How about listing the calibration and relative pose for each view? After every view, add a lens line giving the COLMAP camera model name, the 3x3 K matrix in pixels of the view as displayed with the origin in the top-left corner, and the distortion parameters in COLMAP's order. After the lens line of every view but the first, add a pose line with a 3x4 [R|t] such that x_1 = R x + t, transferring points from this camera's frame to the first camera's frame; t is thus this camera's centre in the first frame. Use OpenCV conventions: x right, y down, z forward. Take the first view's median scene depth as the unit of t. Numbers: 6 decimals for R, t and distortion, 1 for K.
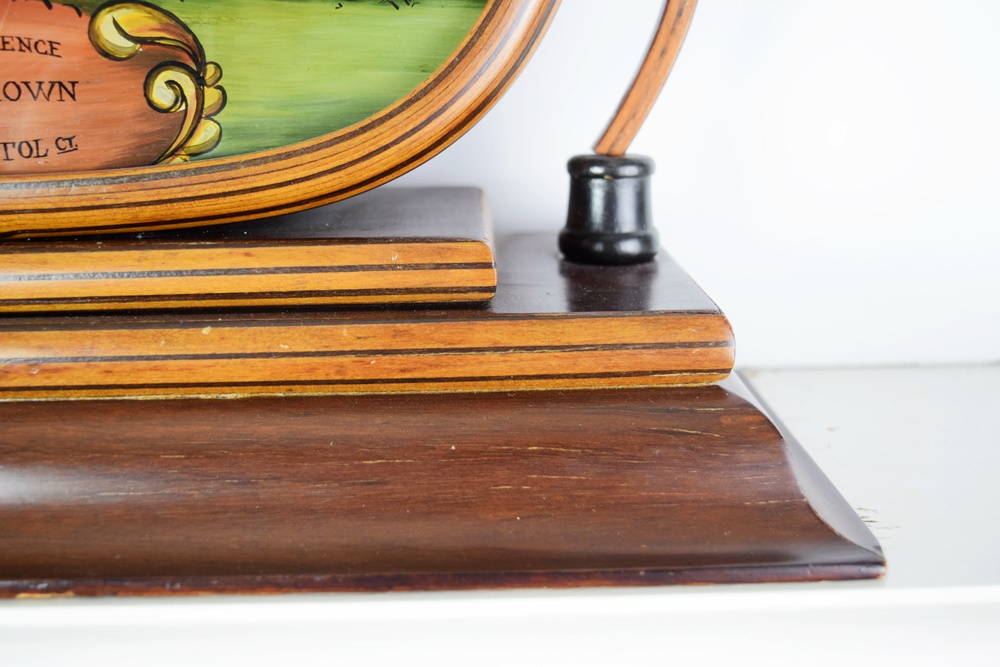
lens RADIAL K [[1210.6, 0, 500.0], [0, 1210.6, 333.5], [0, 0, 1]] dist [-0.086550, 0.021268]
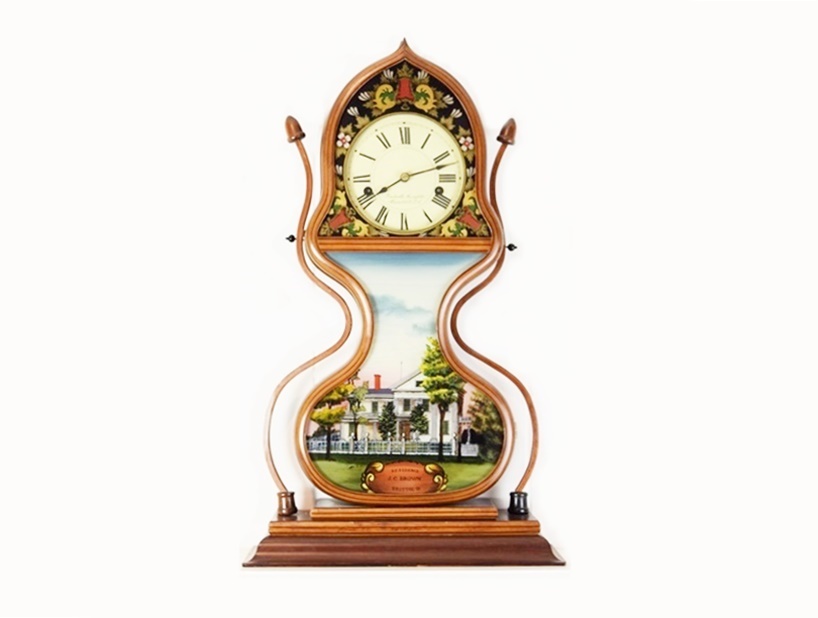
lens RADIAL K [[1266.0, 0, 409.0], [0, 1266.0, 309.0], [0, 0, 1]] dist [-0.045201, -0.027104]
pose [[0.999888, 0.011544, -0.009567, -0.362098], [-0.013748, 0.960501, -0.277938, 0.662962], [0.005981, 0.278039, 0.960551, -4.800971]]
